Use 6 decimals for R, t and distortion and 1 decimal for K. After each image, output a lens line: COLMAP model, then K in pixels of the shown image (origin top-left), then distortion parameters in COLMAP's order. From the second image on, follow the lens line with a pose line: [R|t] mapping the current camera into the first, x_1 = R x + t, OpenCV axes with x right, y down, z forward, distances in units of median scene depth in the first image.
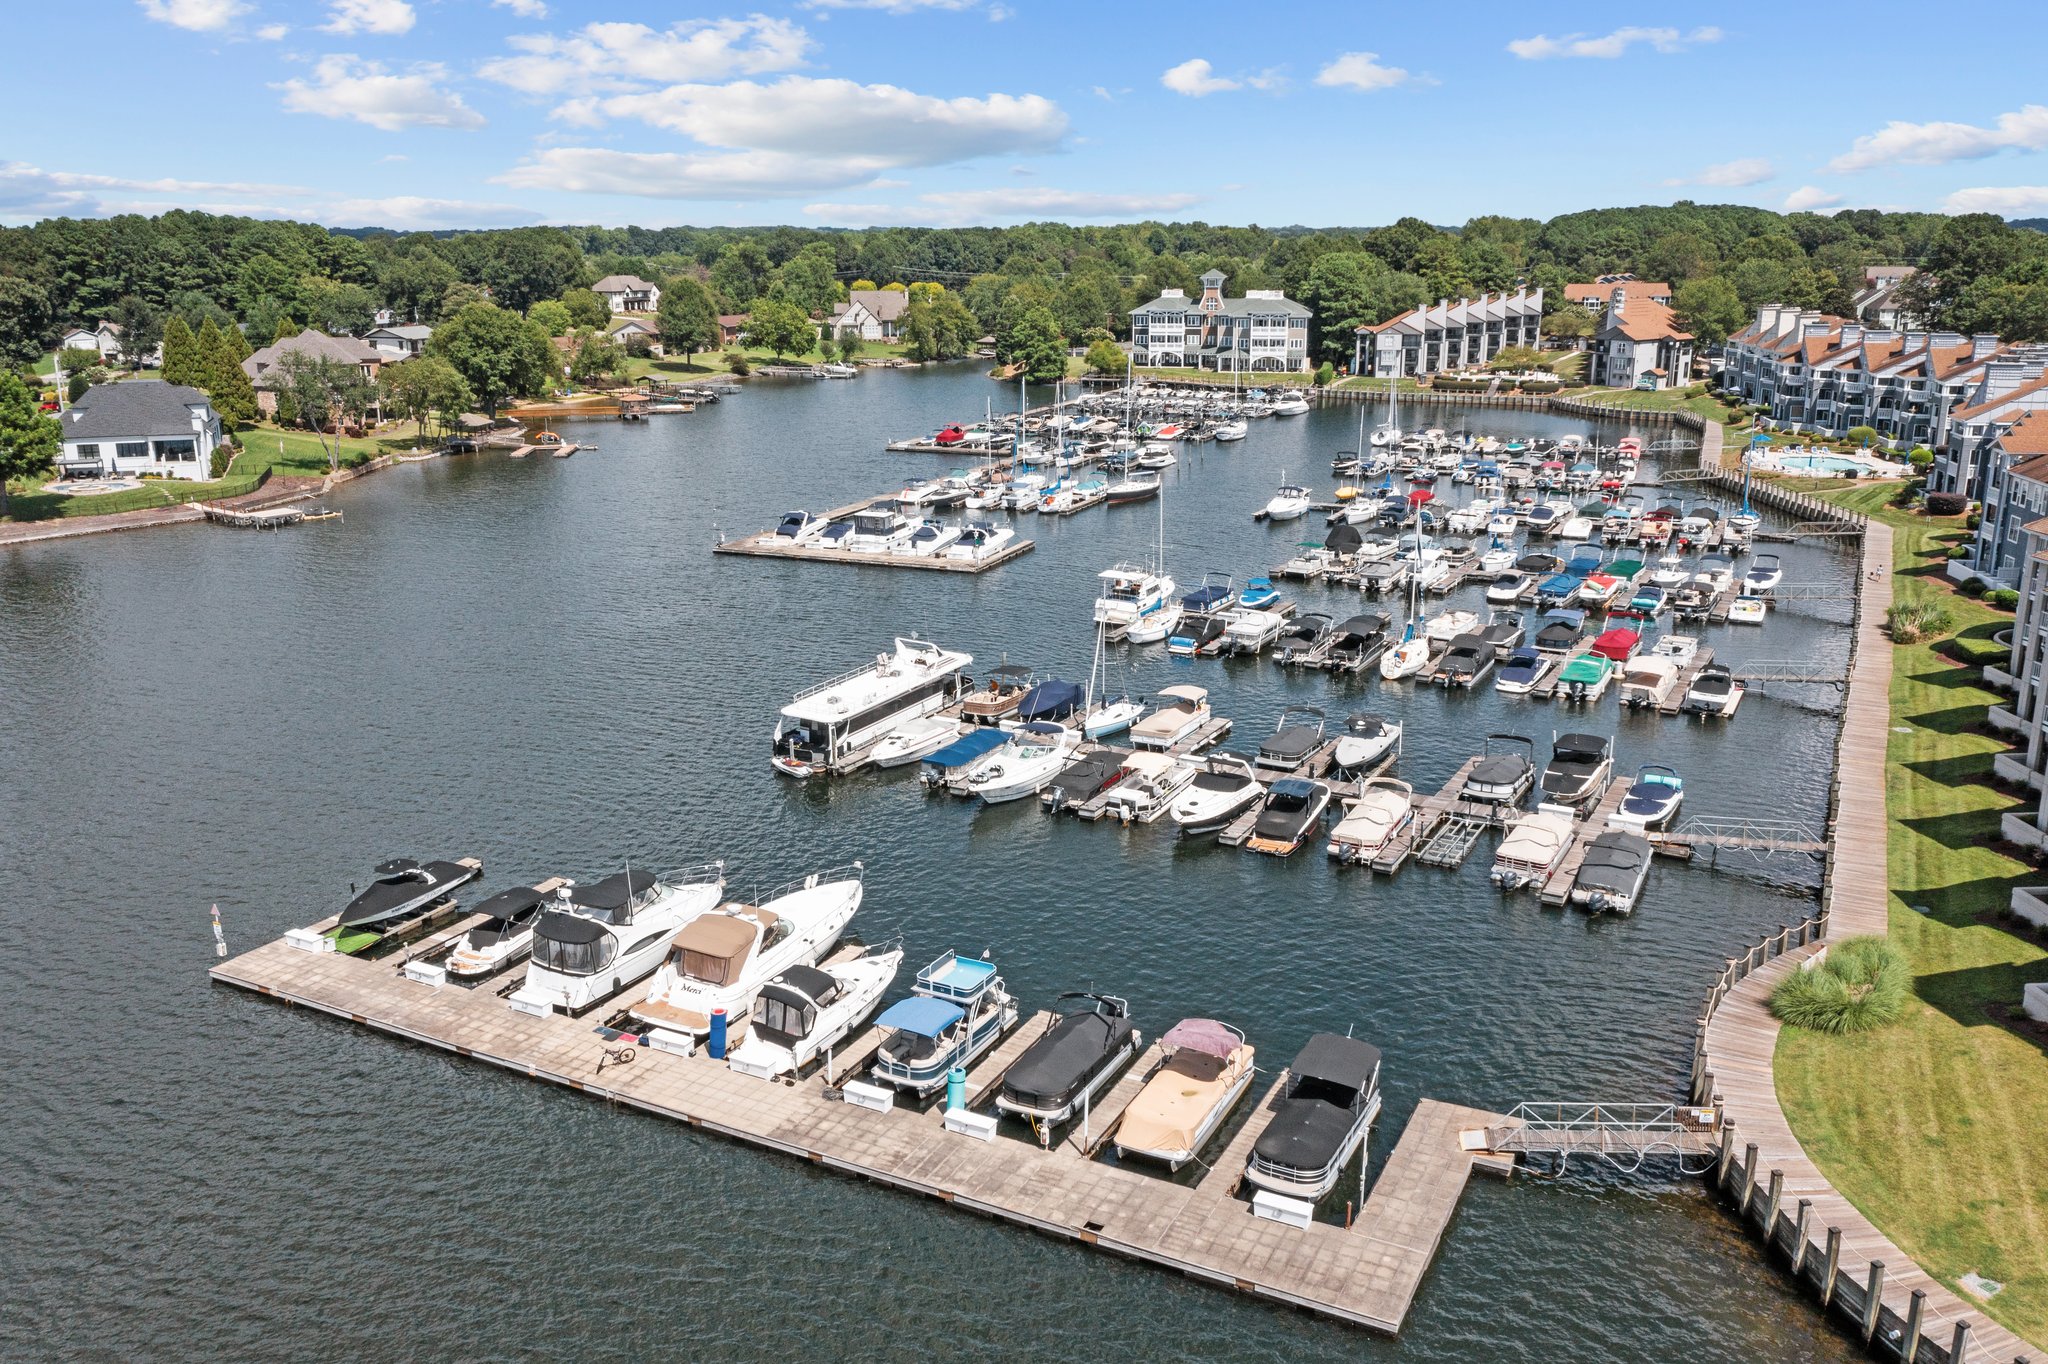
lens RADIAL K [[1625.3, 0, 1024.0], [0, 1625.3, 682.0], [0, 0, 1]] dist [-0.013032, 0.004182]
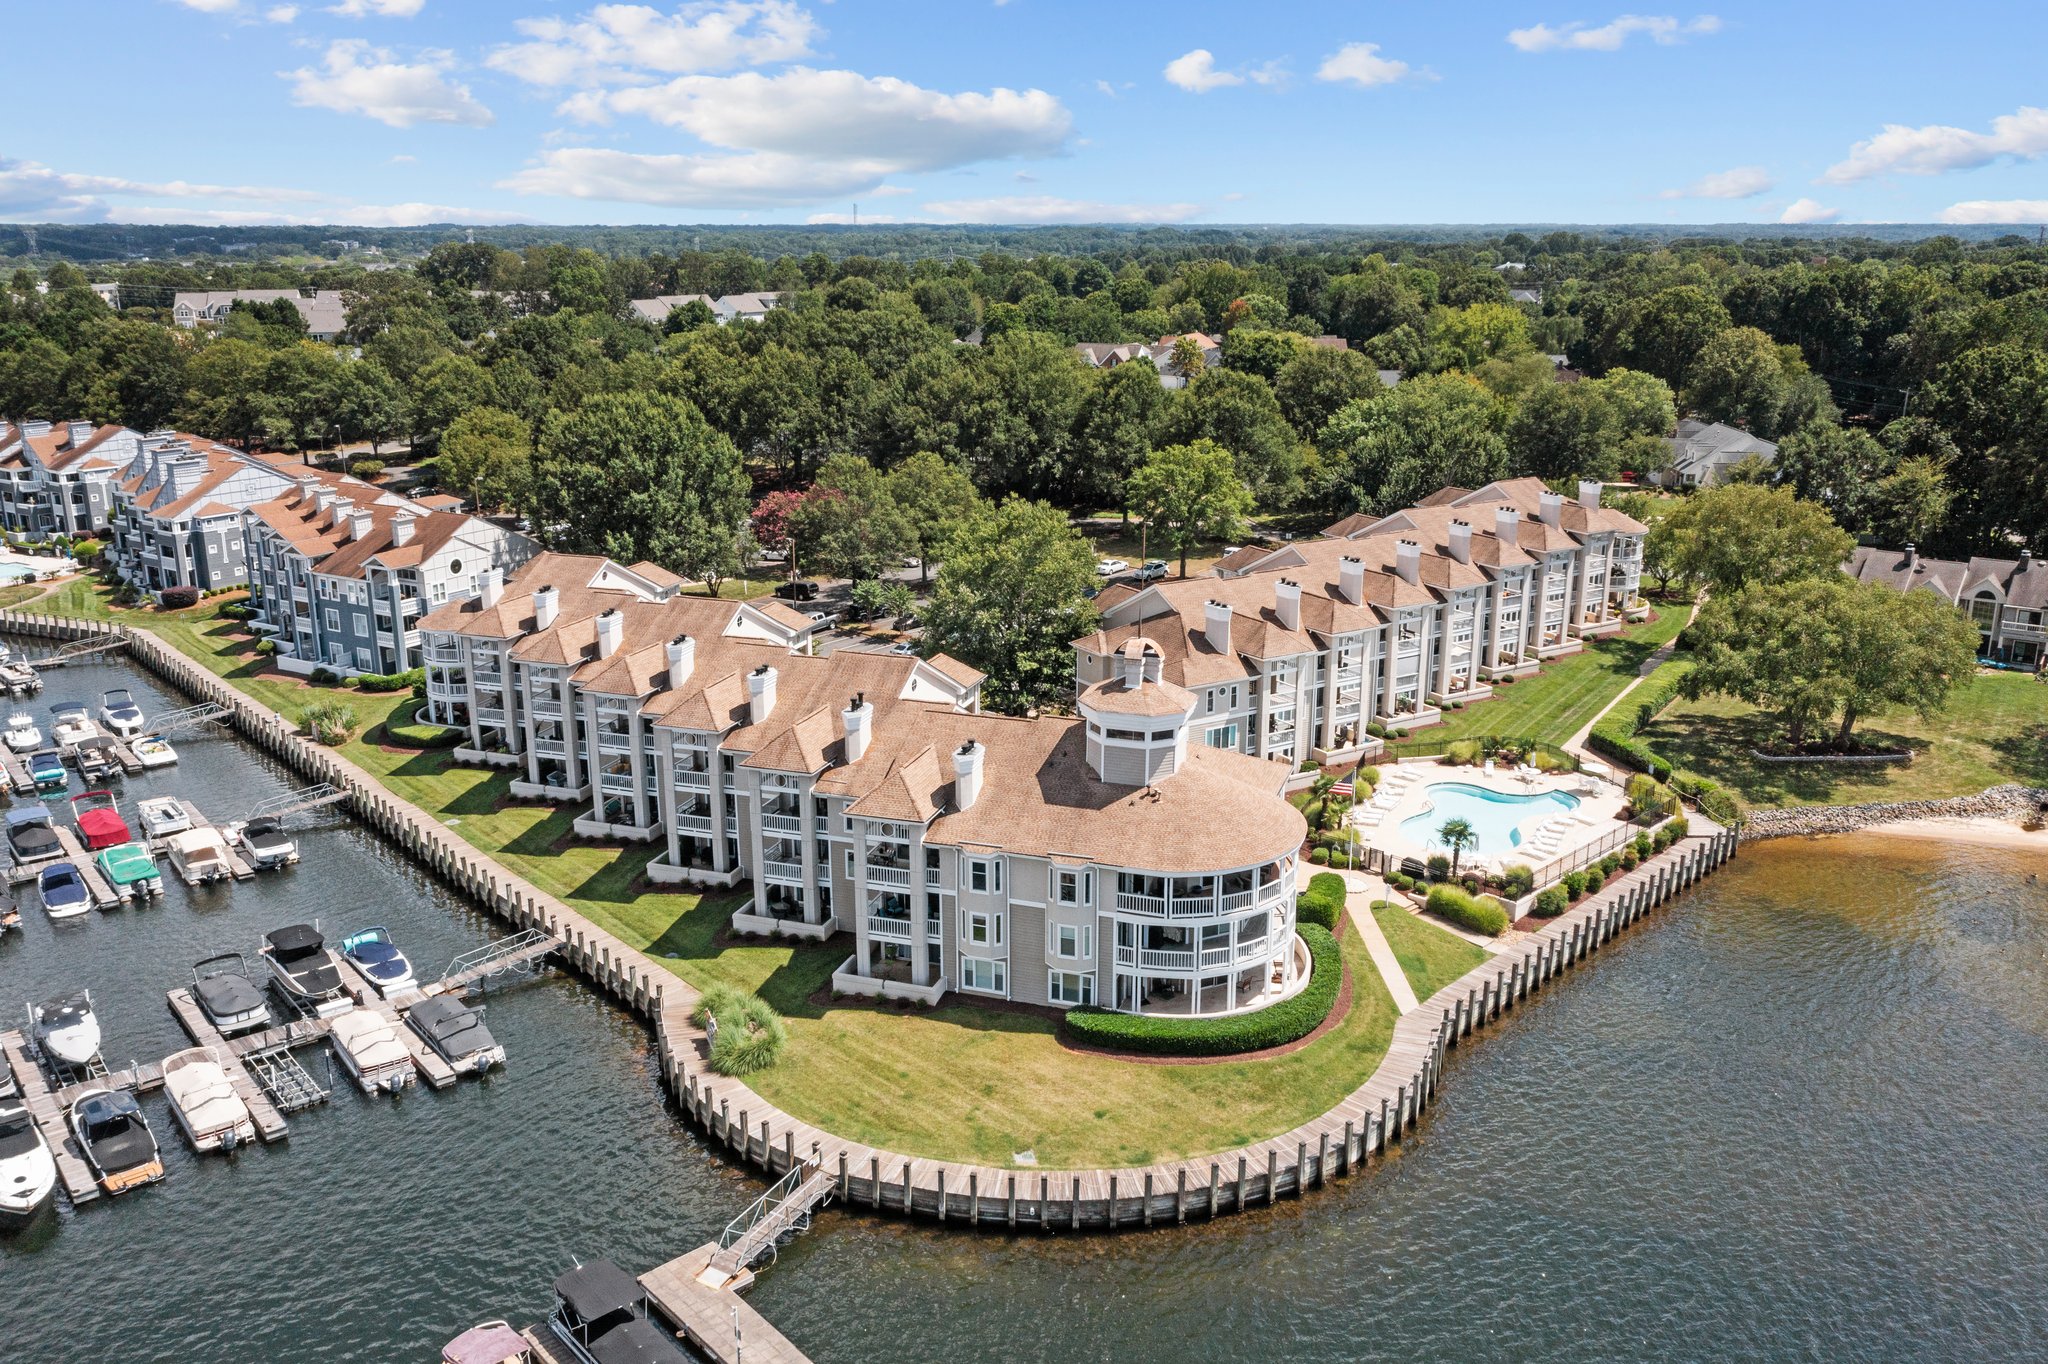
lens RADIAL K [[1625.3, 0, 1024.0], [0, 1625.3, 682.0], [0, 0, 1]] dist [-0.013032, 0.004182]
pose [[0.363034, -0.239758, 0.900401, -0.276279], [0.242643, 0.957314, 0.157081, -0.122658], [-0.899628, 0.161451, 0.405713, 0.105875]]
